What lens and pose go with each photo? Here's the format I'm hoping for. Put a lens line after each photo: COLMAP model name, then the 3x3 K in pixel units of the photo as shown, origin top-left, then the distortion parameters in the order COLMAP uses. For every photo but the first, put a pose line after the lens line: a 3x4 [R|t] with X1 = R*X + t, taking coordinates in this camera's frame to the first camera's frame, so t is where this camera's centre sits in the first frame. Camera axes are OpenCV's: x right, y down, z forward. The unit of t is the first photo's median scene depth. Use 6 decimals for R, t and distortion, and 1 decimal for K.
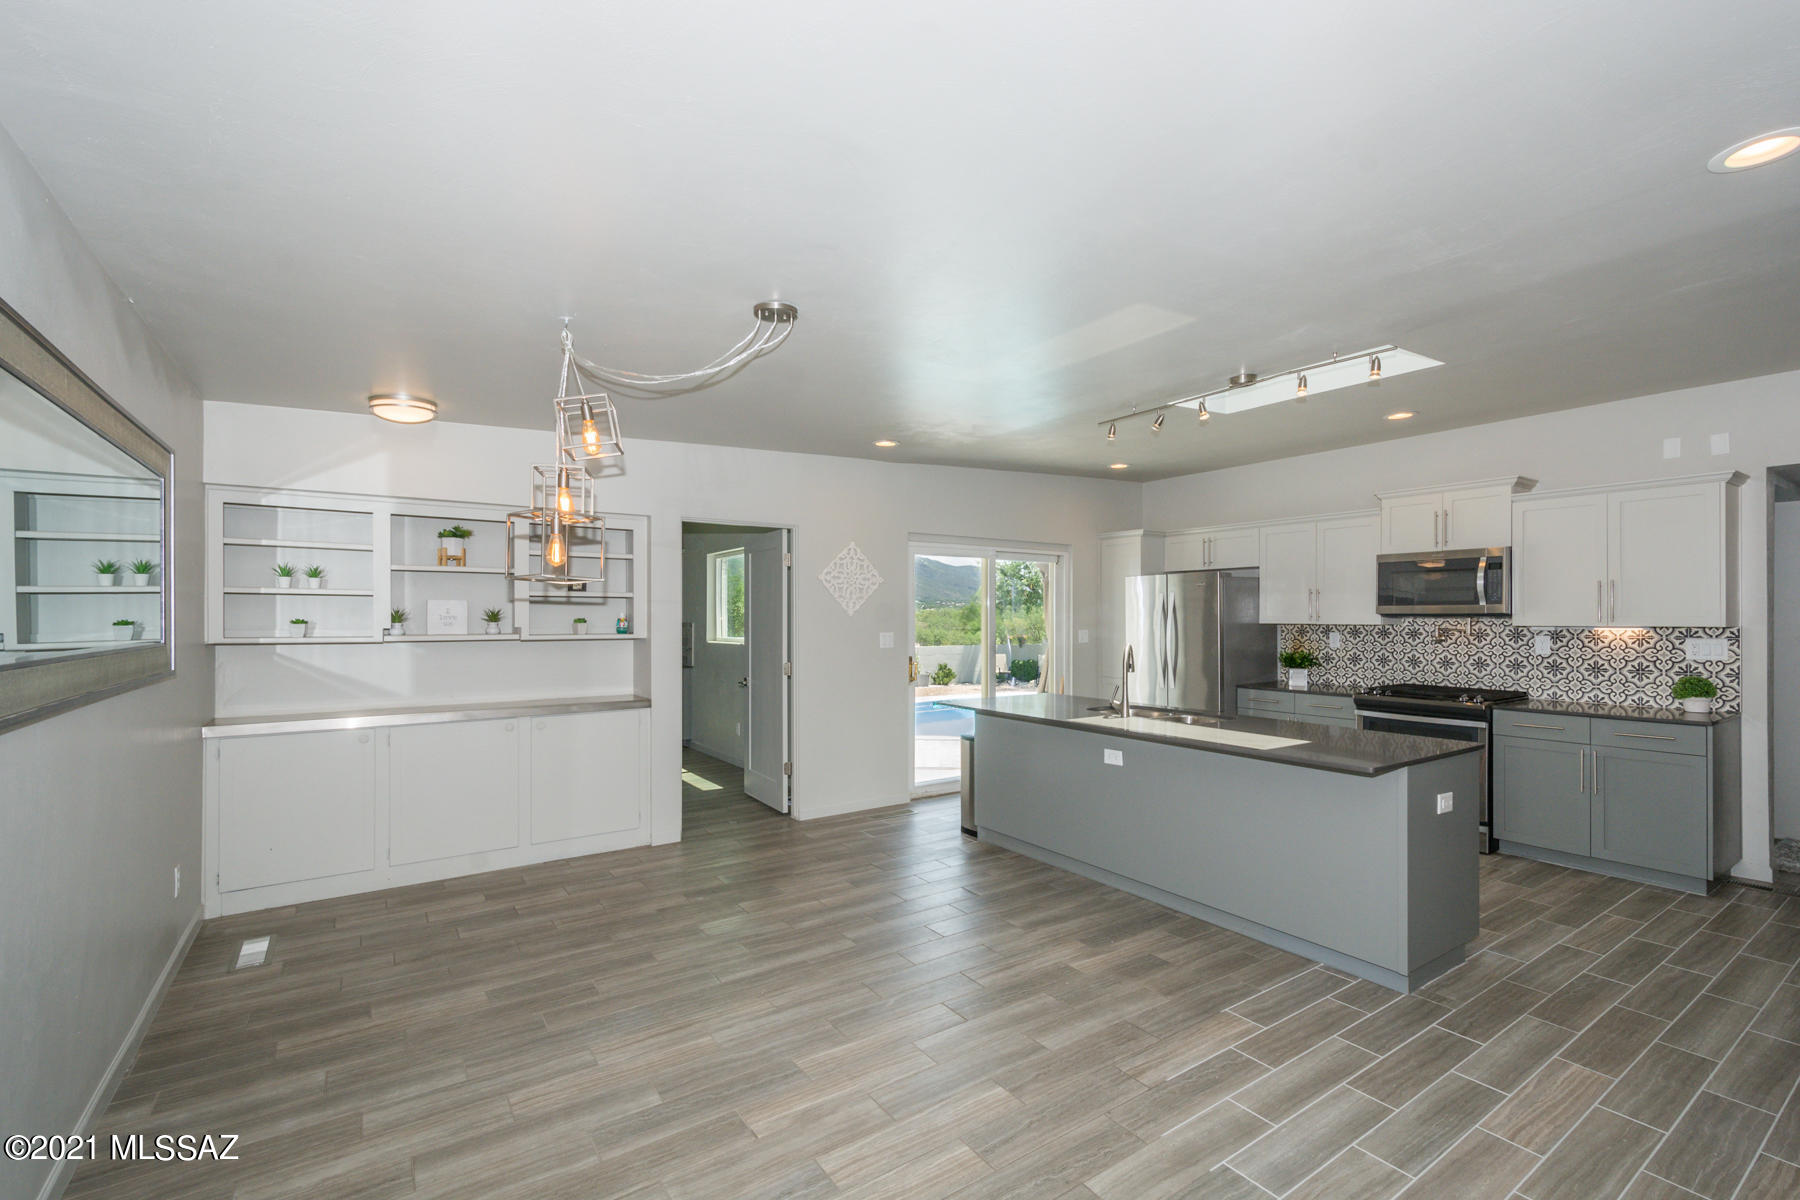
lens RADIAL K [[806.2, 0, 905.5], [0, 806.2, 617.9], [0, 0, 1]] dist [0.011997, -0.000727]
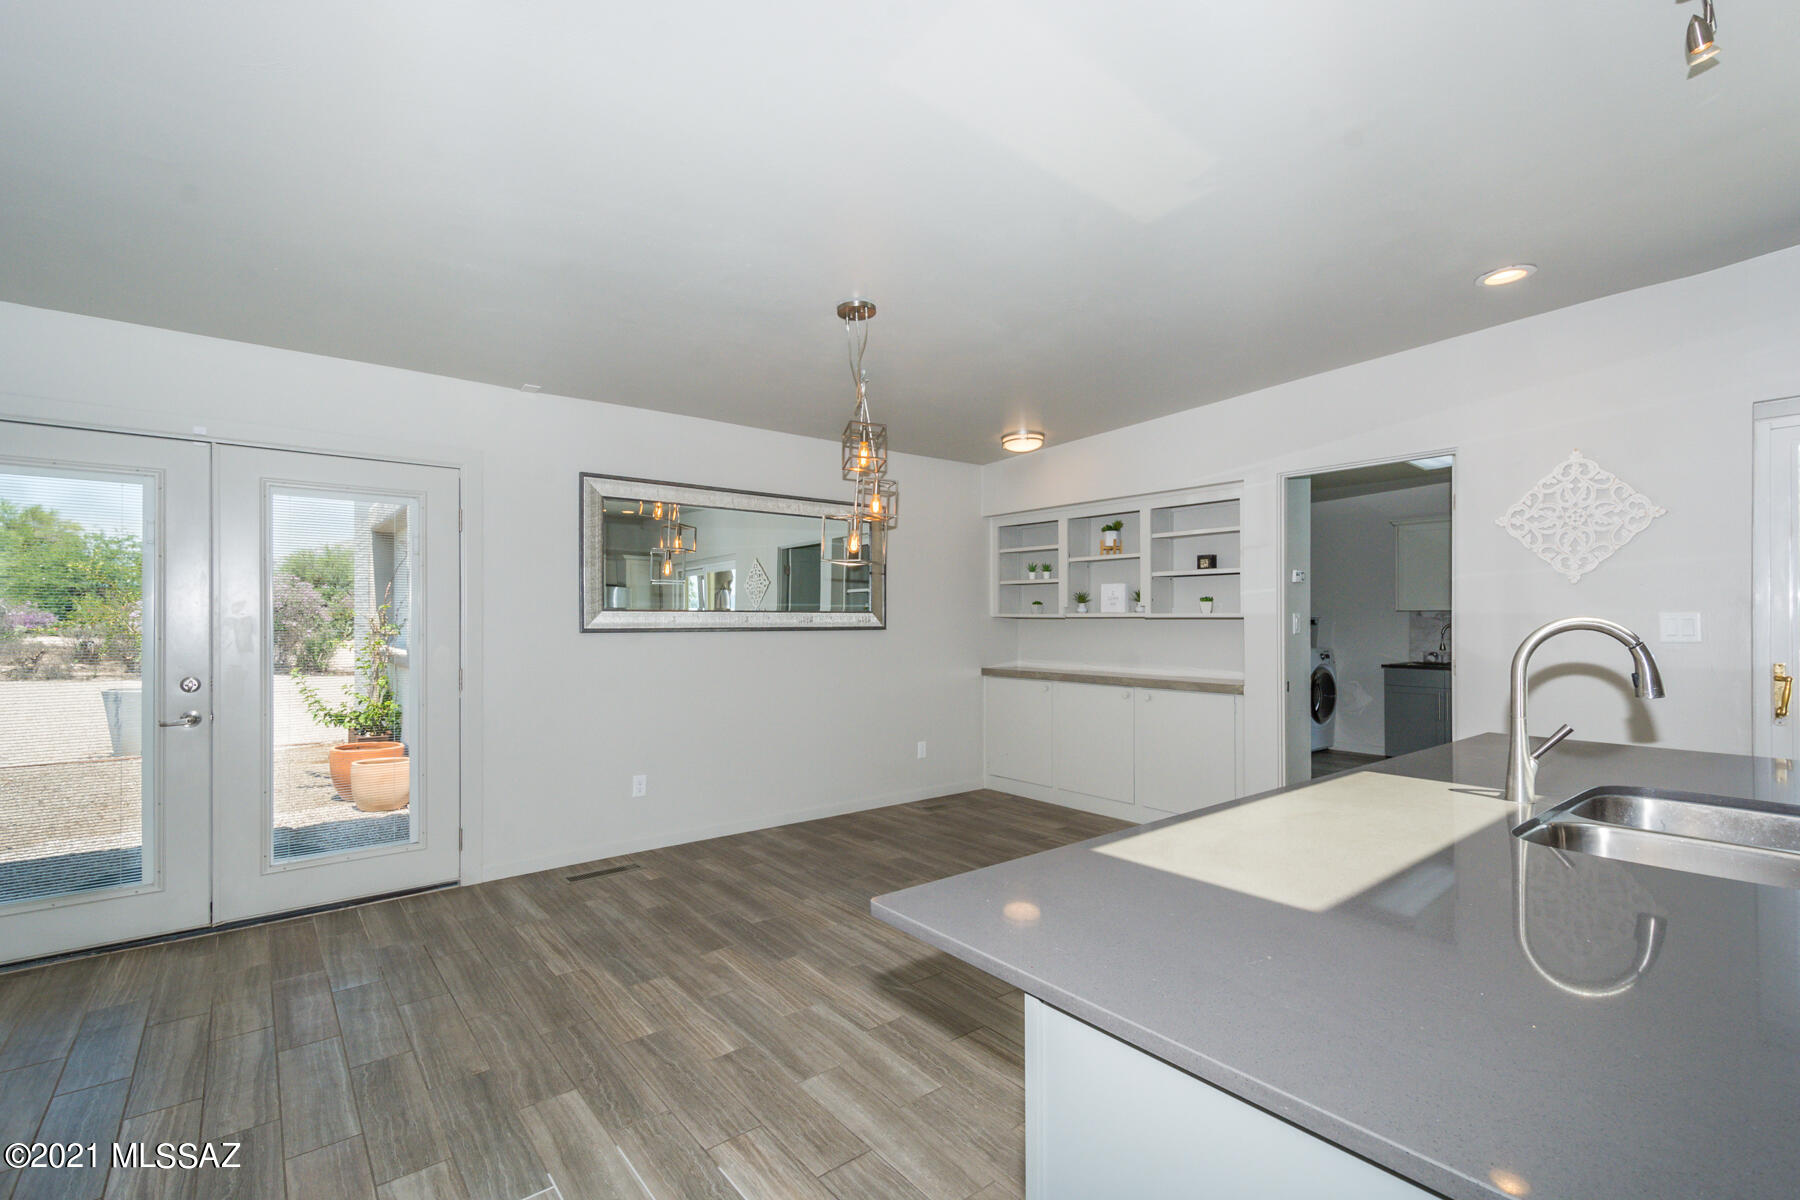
lens RADIAL K [[806.2, 0, 905.5], [0, 806.2, 617.9], [0, 0, 1]] dist [0.011997, -0.000727]
pose [[0.067415, -0.002776, -0.997721, 0.724200], [-0.004480, 0.999985, -0.003085, 0.040835], [0.997715, 0.004677, 0.067401, 0.745507]]
